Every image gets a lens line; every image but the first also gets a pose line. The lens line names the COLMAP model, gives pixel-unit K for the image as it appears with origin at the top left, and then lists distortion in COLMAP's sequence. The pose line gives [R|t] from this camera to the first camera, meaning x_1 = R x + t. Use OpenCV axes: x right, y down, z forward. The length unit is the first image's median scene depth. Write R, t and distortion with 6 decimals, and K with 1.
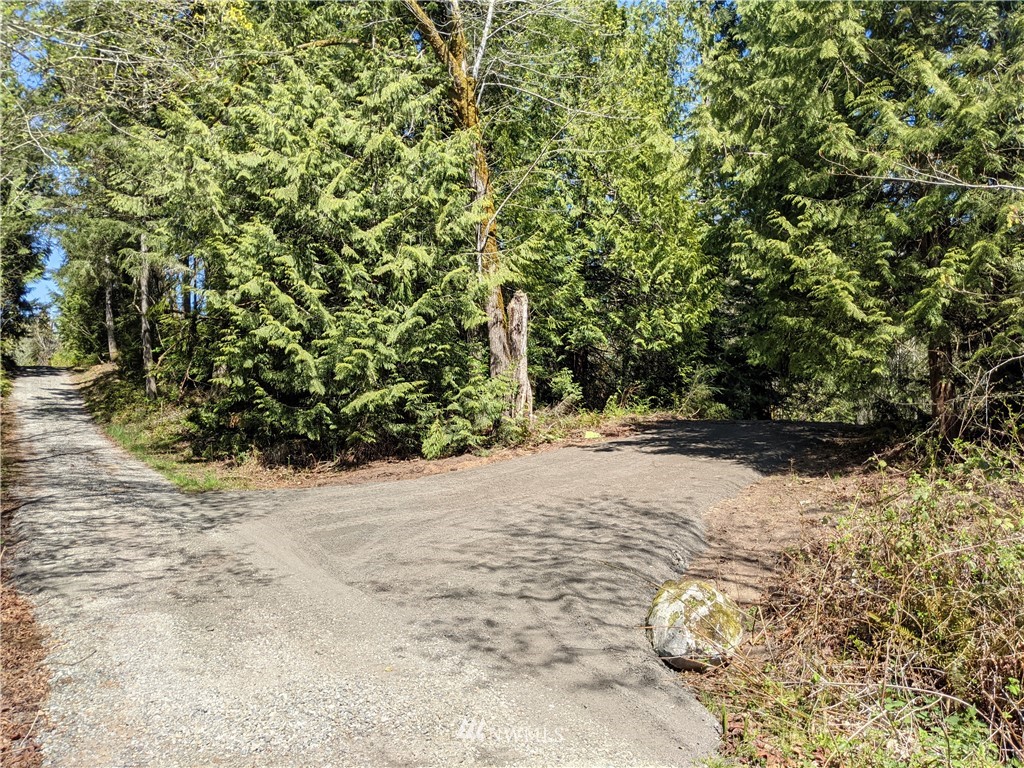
lens RADIAL K [[809.4, 0, 522.5], [0, 809.4, 388.7], [0, 0, 1]] dist [0.044473, -0.082206]
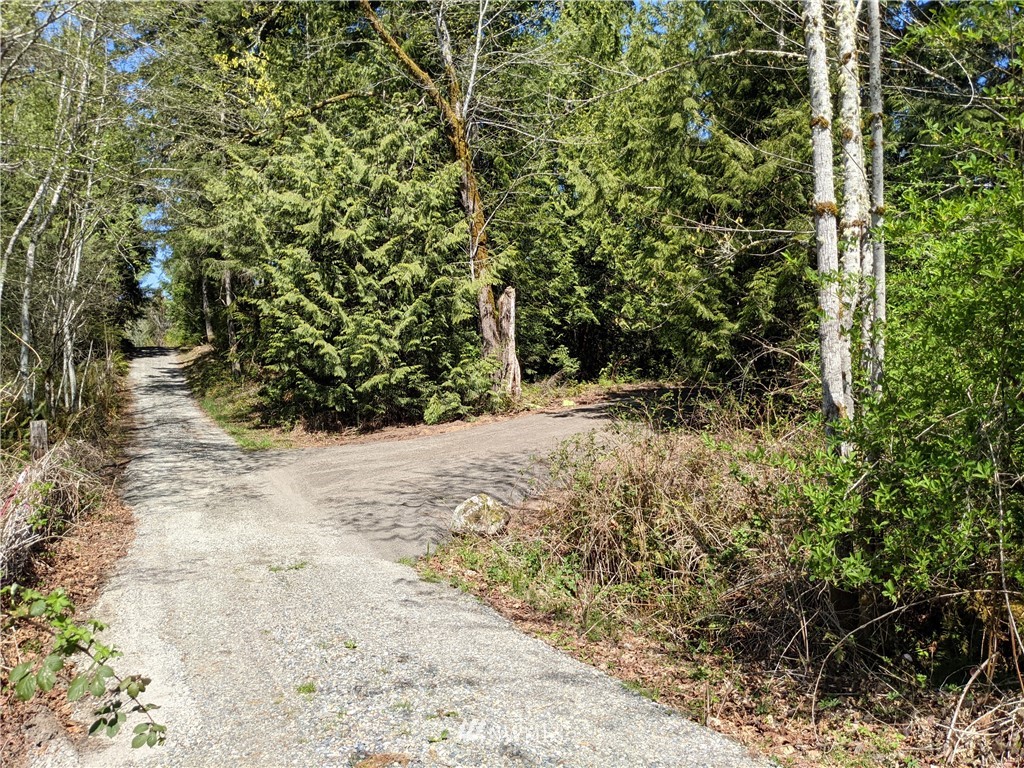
lens RADIAL K [[809.4, 0, 522.5], [0, 809.4, 388.7], [0, 0, 1]] dist [0.044473, -0.082206]
pose [[0.992935, -0.015988, -0.117578, 0.186797], [0.021561, 0.998696, 0.046276, -0.027166], [0.116685, -0.048484, 0.991985, -0.265953]]
